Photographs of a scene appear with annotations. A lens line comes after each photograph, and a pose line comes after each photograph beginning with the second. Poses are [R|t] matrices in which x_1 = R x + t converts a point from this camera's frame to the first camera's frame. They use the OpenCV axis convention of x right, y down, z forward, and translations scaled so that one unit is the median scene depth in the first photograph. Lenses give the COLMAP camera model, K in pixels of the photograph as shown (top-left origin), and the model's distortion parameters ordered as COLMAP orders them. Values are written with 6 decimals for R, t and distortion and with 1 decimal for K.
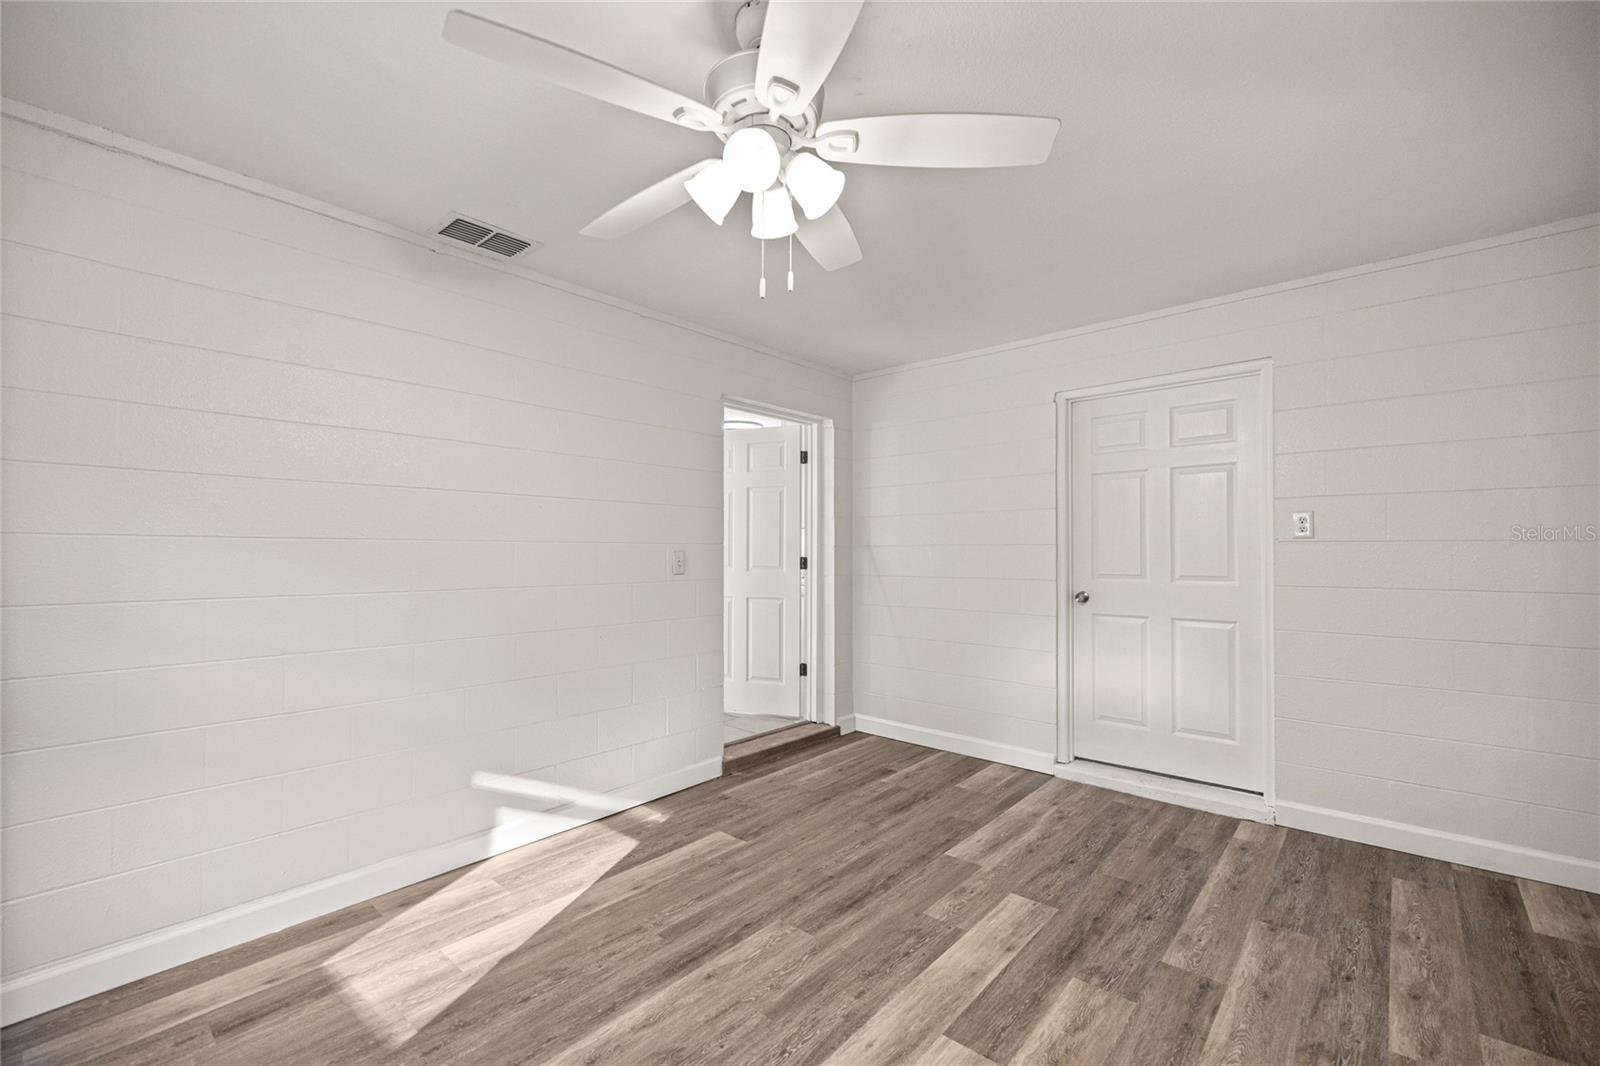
lens RADIAL K [[691.8, 0, 798.5], [0, 691.8, 539.0], [0, 0, 1]] dist [-0.001313, -0.000162]
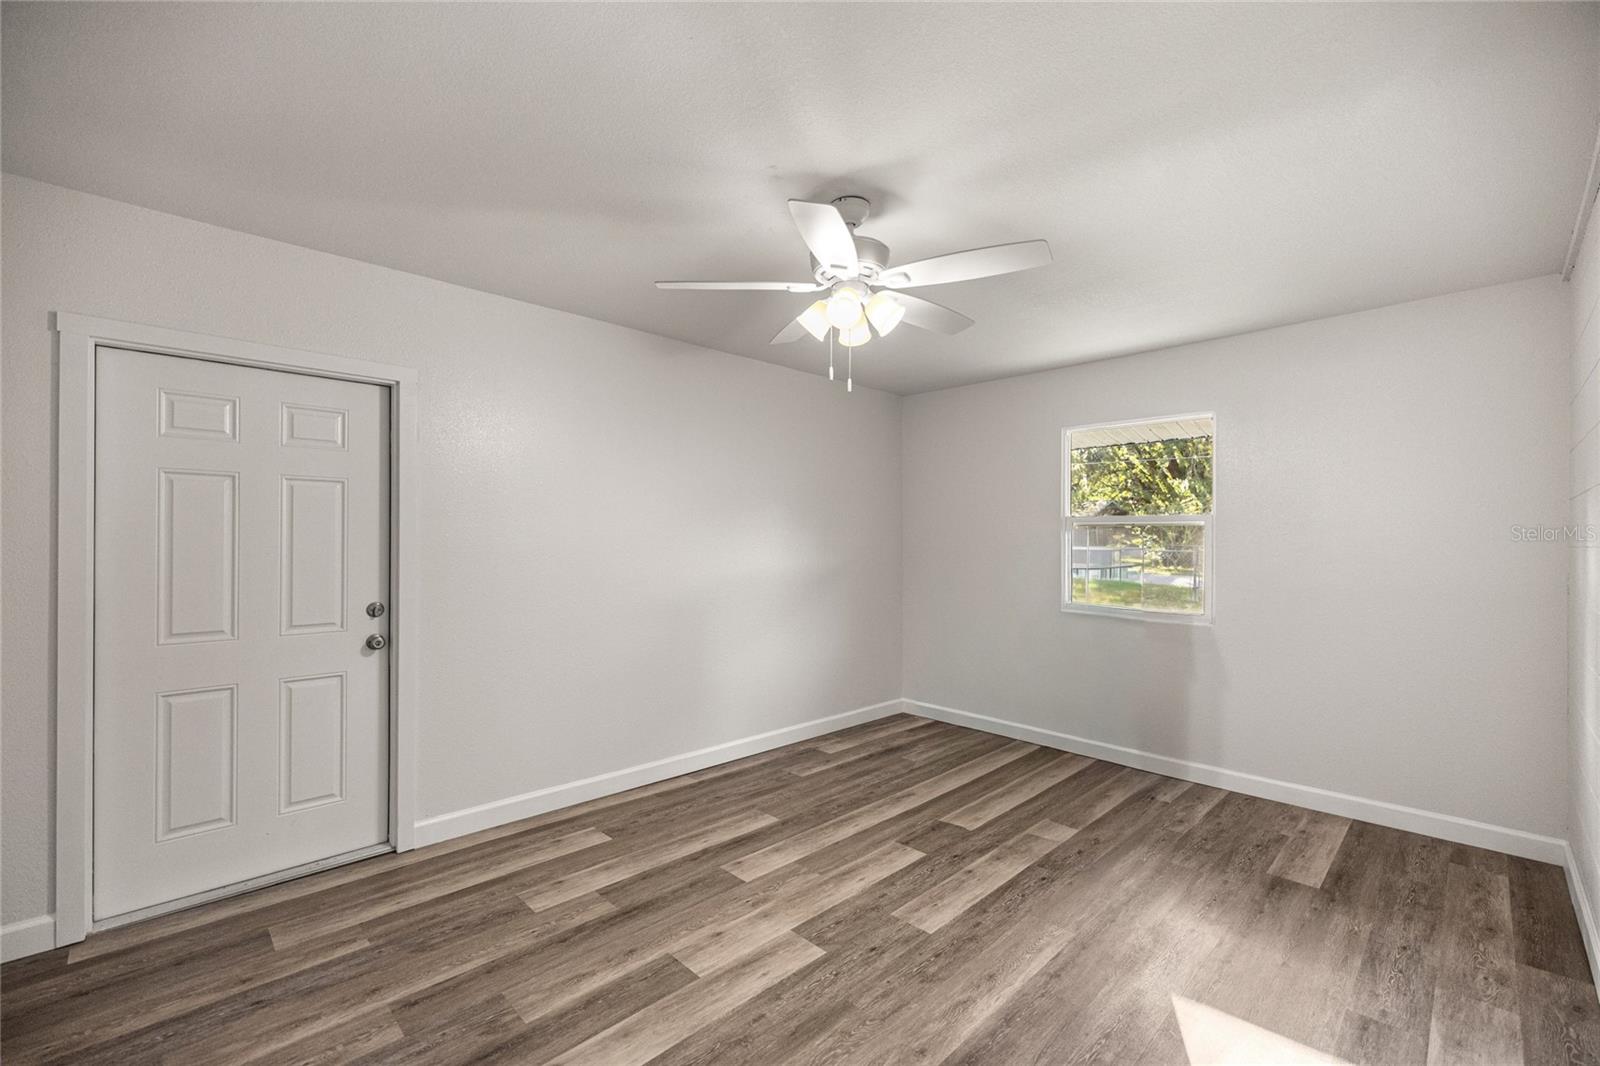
lens RADIAL K [[691.8, 0, 801.4], [0, 691.8, 540.0], [0, 0, 1]] dist [-0.001313, -0.000162]
pose [[-0.997825, -0.002059, 0.065885, -0.035772], [-0.003529, 0.999747, -0.022198, 0.003014], [-0.065823, -0.022382, -0.997580, 2.064261]]
